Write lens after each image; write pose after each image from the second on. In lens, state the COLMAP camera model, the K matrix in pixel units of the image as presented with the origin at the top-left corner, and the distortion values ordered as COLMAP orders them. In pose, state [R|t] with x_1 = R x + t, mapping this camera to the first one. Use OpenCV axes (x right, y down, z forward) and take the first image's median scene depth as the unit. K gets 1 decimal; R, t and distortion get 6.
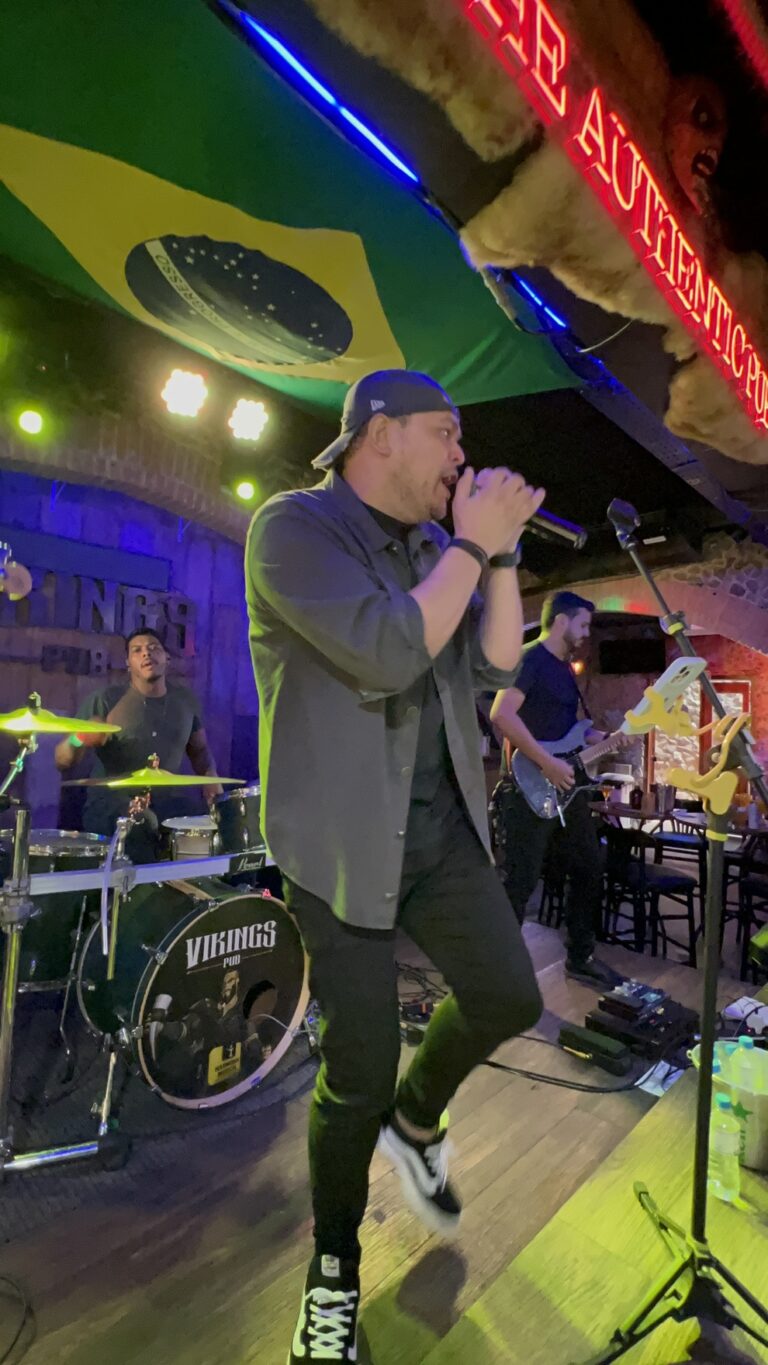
lens RADIAL K [[626.4, 0, 386.5], [0, 626.4, 679.2], [0, 0, 1]] dist [-0.005496, 0.001724]
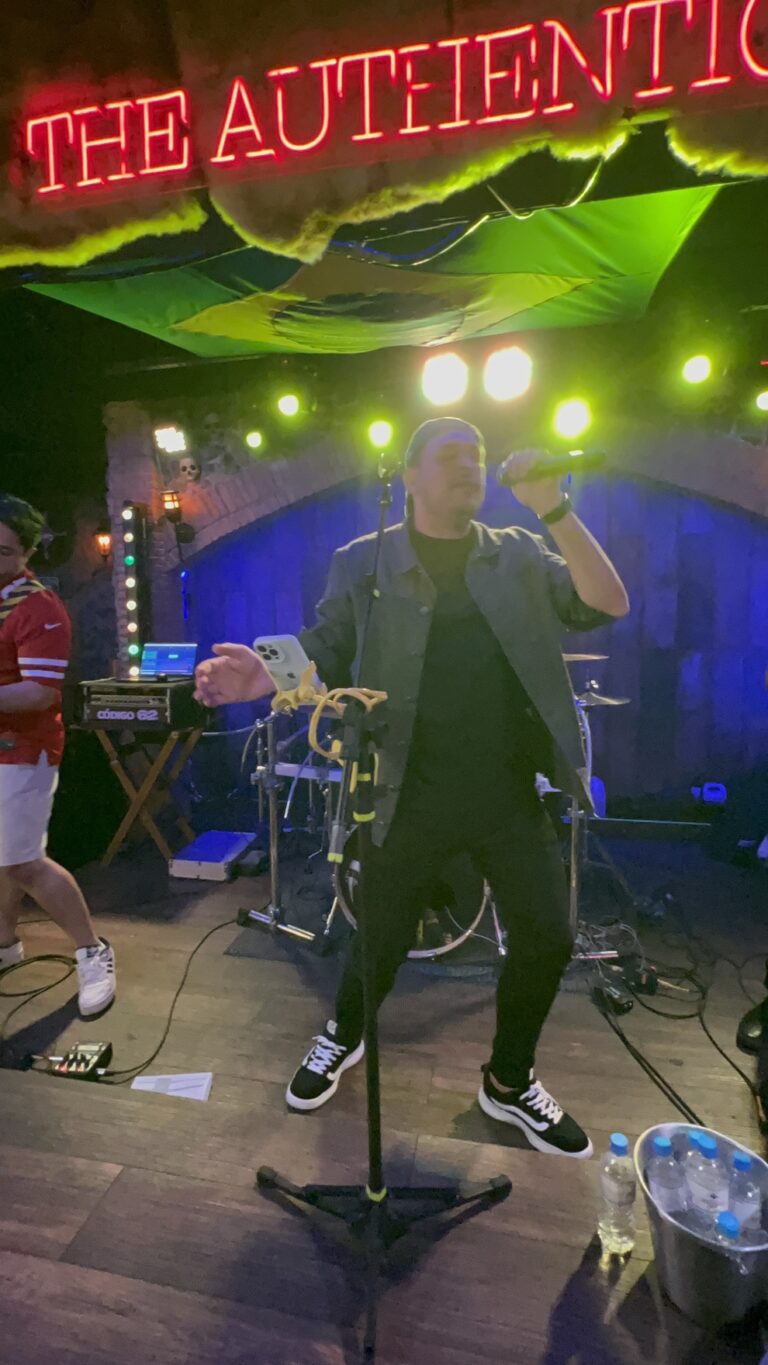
lens RADIAL K [[626.4, 0, 387.0], [0, 626.4, 678.9], [0, 0, 1]] dist [-0.005496, 0.001724]
pose [[0.536618, 0.029466, -0.843311, 0.796181], [0.077467, 0.993450, 0.084006, -0.018958], [0.840262, -0.110408, 0.530820, 0.323799]]
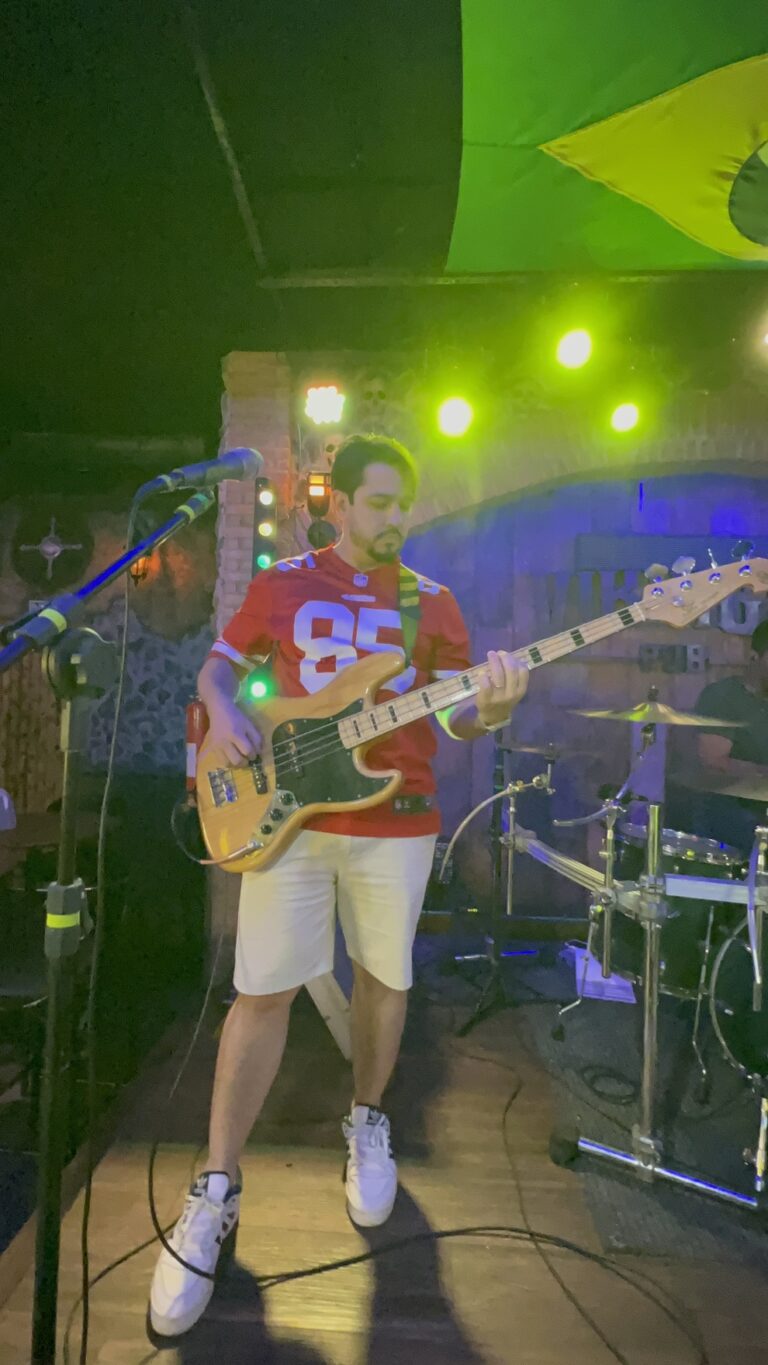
lens RADIAL K [[626.4, 0, 387.3], [0, 626.4, 677.4], [0, 0, 1]] dist [-0.005496, 0.001724]
pose [[0.651814, -0.049181, -0.756782, -0.087745], [0.040951, 0.998722, -0.029633, 0.019489], [0.757272, -0.011676, 0.652995, 0.045778]]
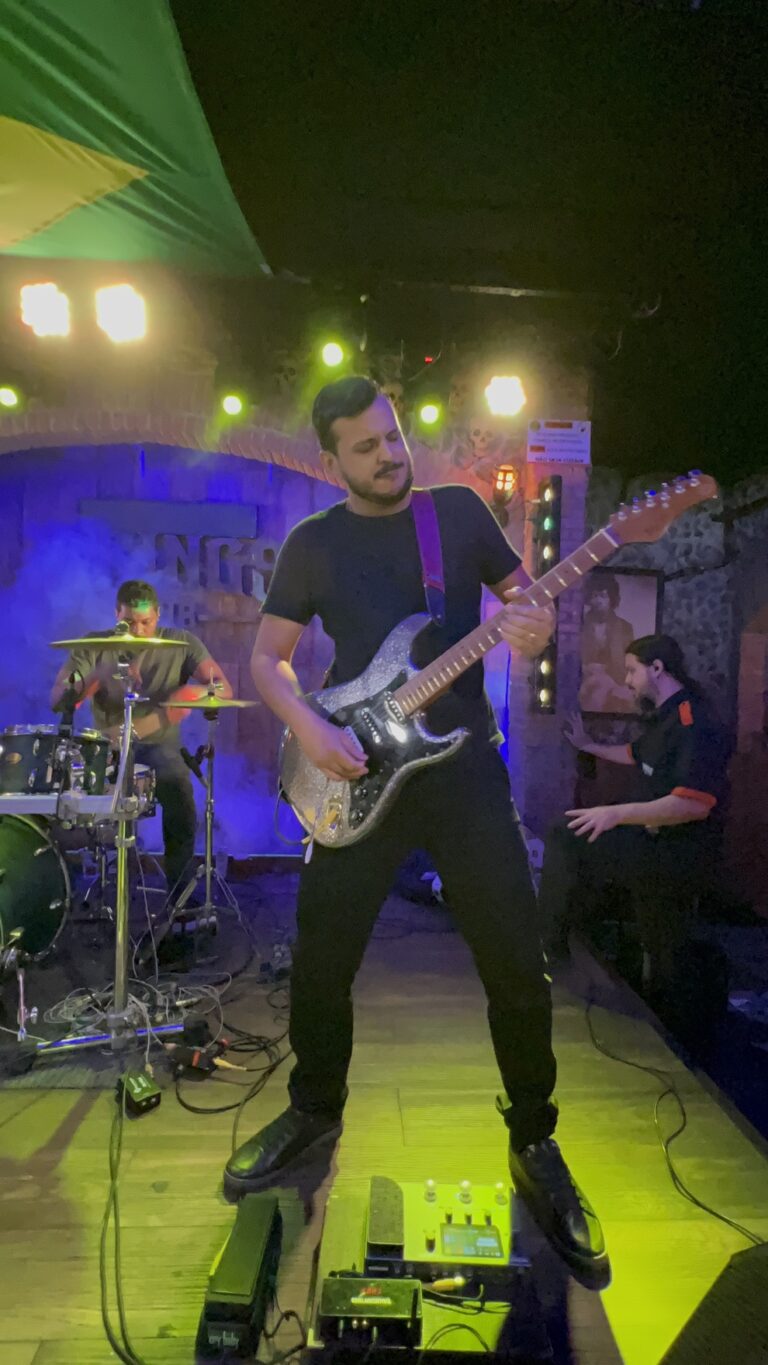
lens RADIAL K [[626.4, 0, 388.4], [0, 626.4, 677.4], [0, 0, 1]] dist [-0.005496, 0.001724]
pose [[0.730477, -0.014071, -0.682792, 0.903176], [0.040385, 0.998928, 0.022619, 0.121492], [0.681742, -0.044098, 0.730262, 0.851009]]
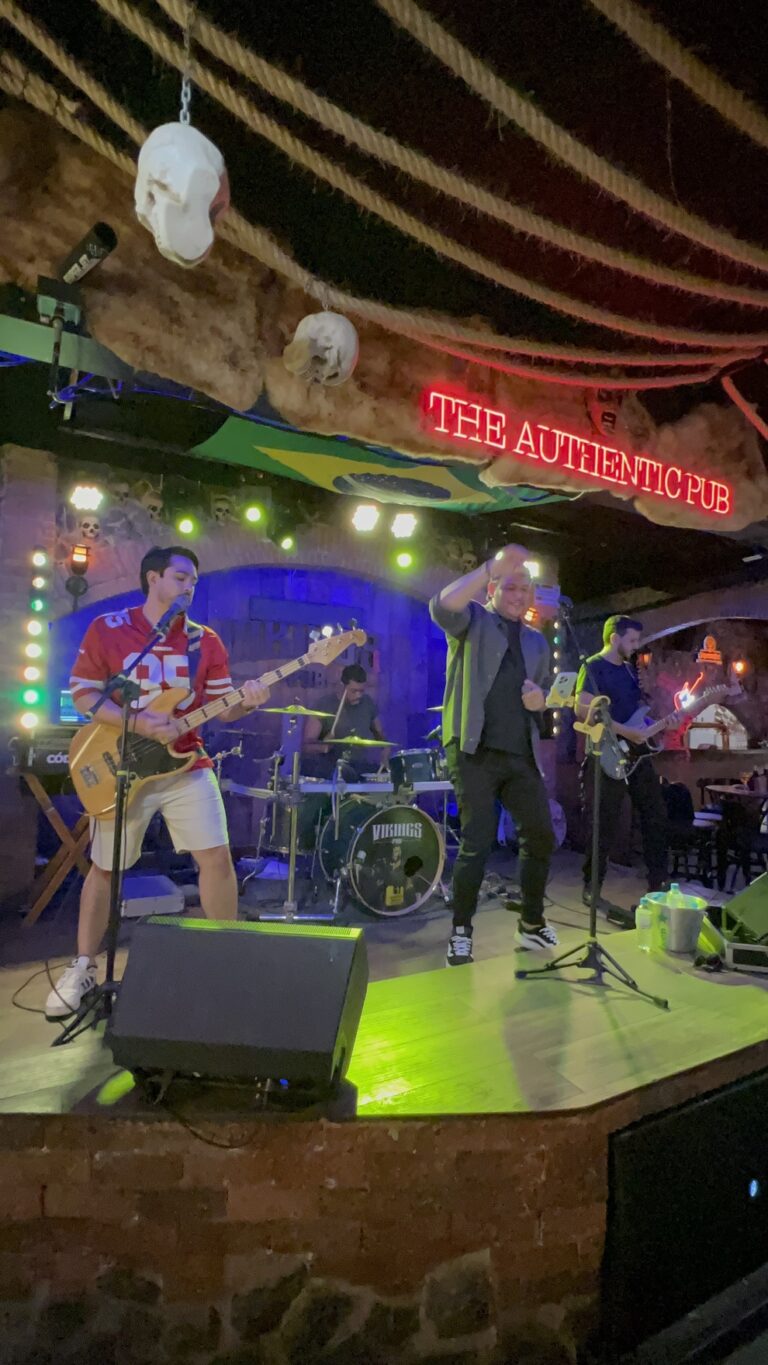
lens RADIAL K [[626.4, 0, 385.7], [0, 626.4, 681.9], [0, 0, 1]] dist [-0.005496, 0.001724]
pose [[0.952459, -0.032832, -0.302893, 0.294346], [0.030702, 0.999459, -0.011793, 0.004000], [0.303117, 0.001933, 0.952951, -0.765823]]
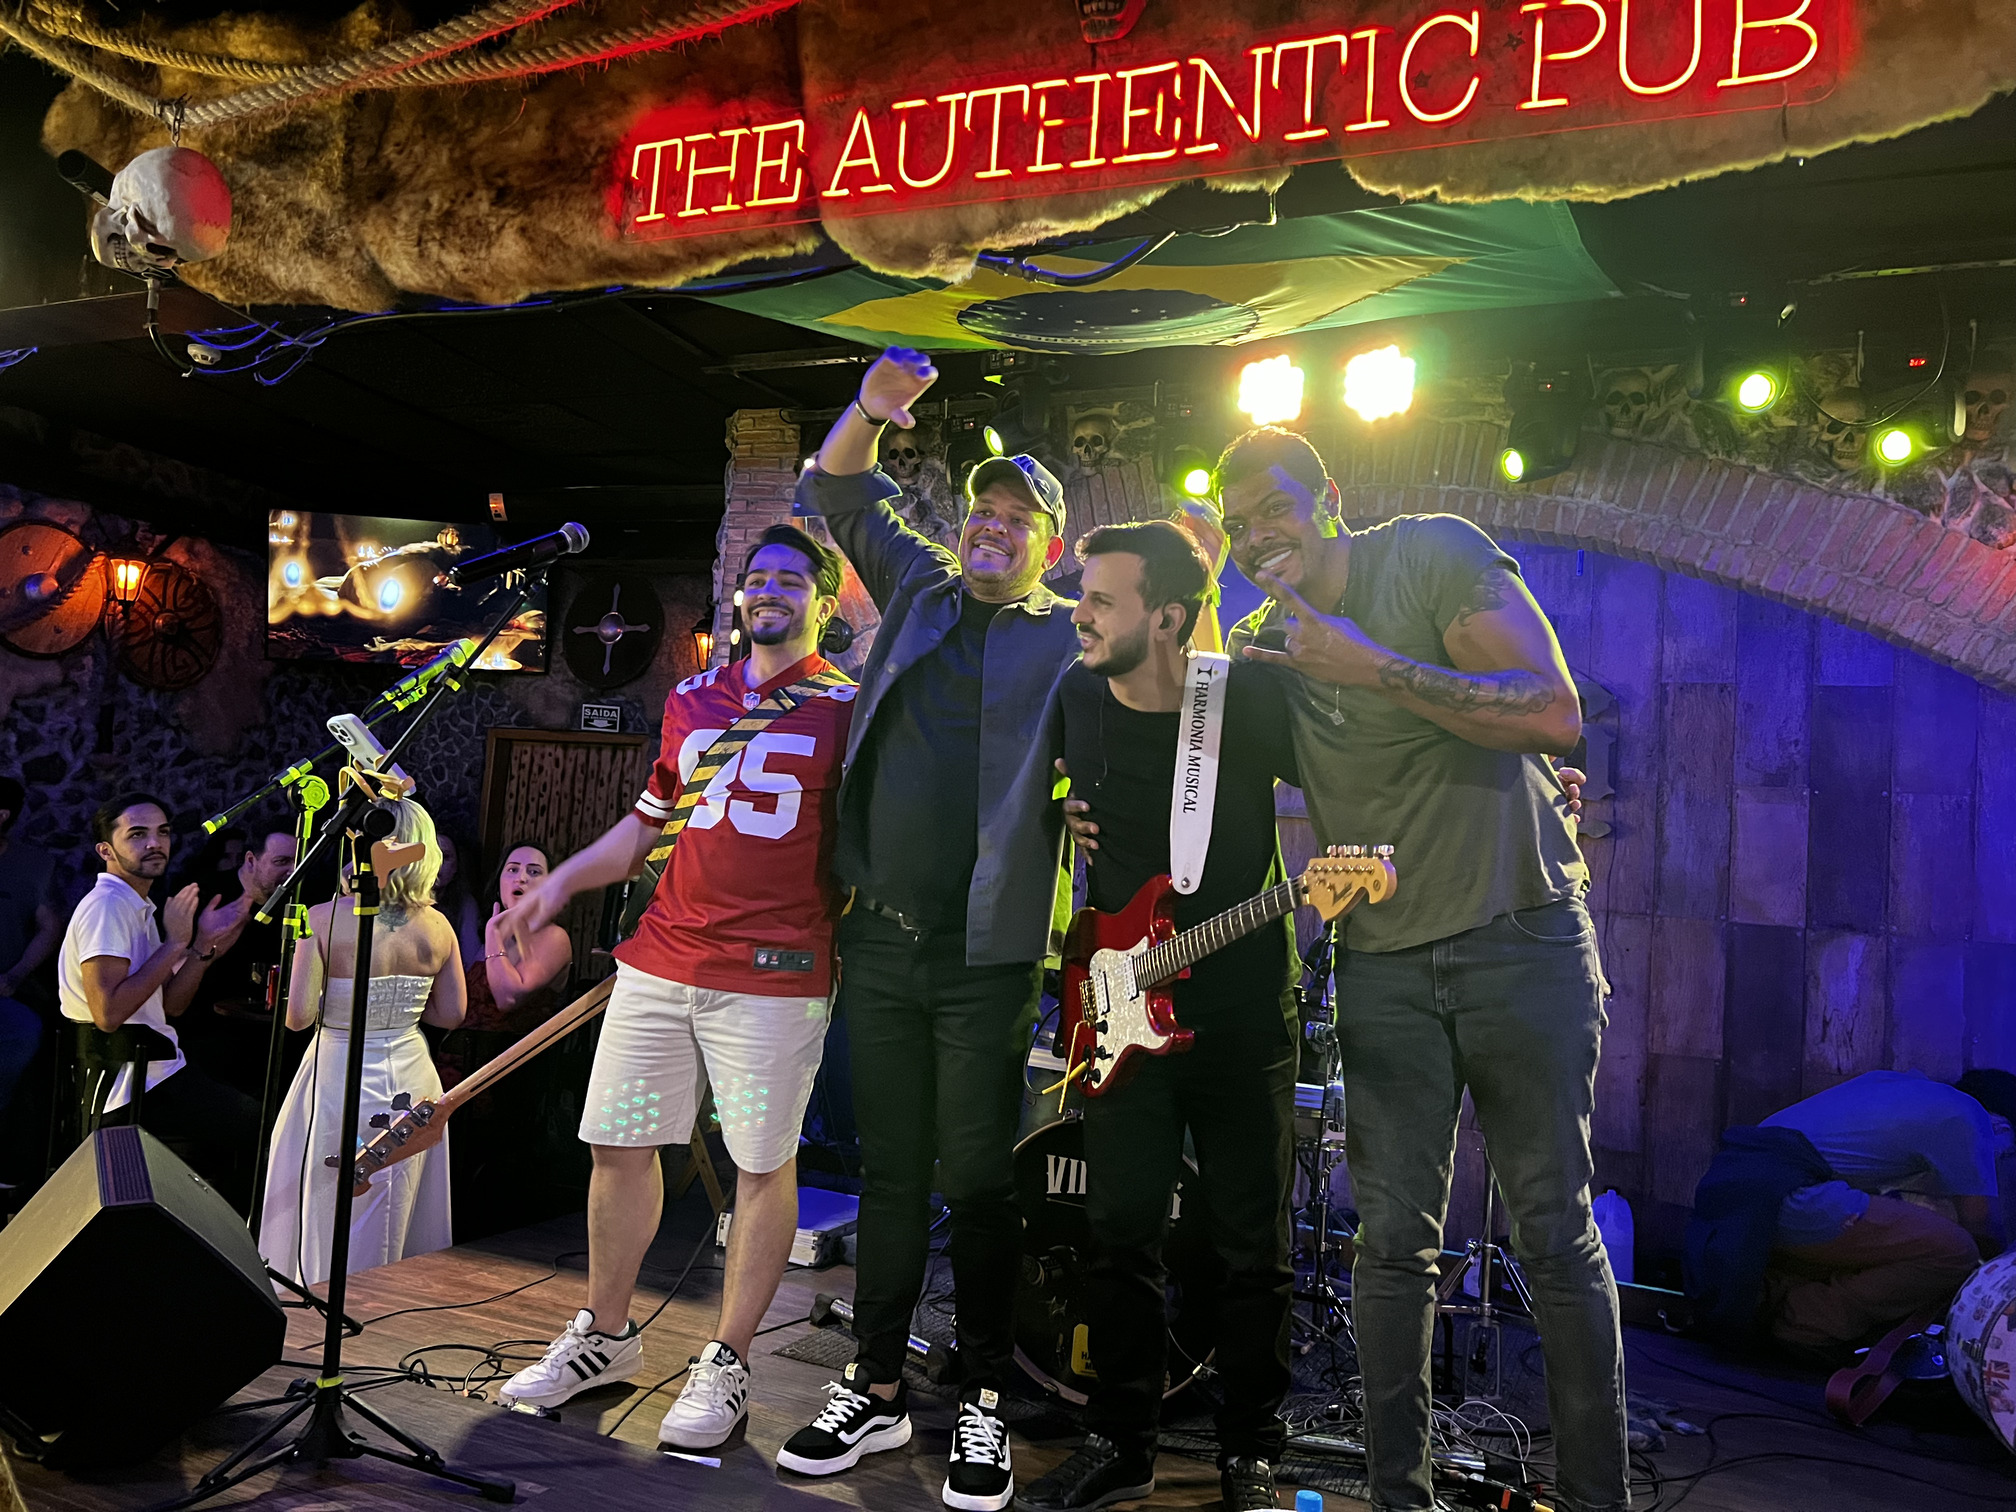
lens RADIAL K [[1518.7, 0, 1018.7], [0, 1518.7, 742.9], [0, 0, 1]] dist [0.043364, -0.033639]
pose [[0.336951, -0.091851, -0.937031, 1.388331], [-0.011016, 0.994777, -0.101473, 0.100680], [0.941458, 0.044514, 0.334179, 0.306407]]
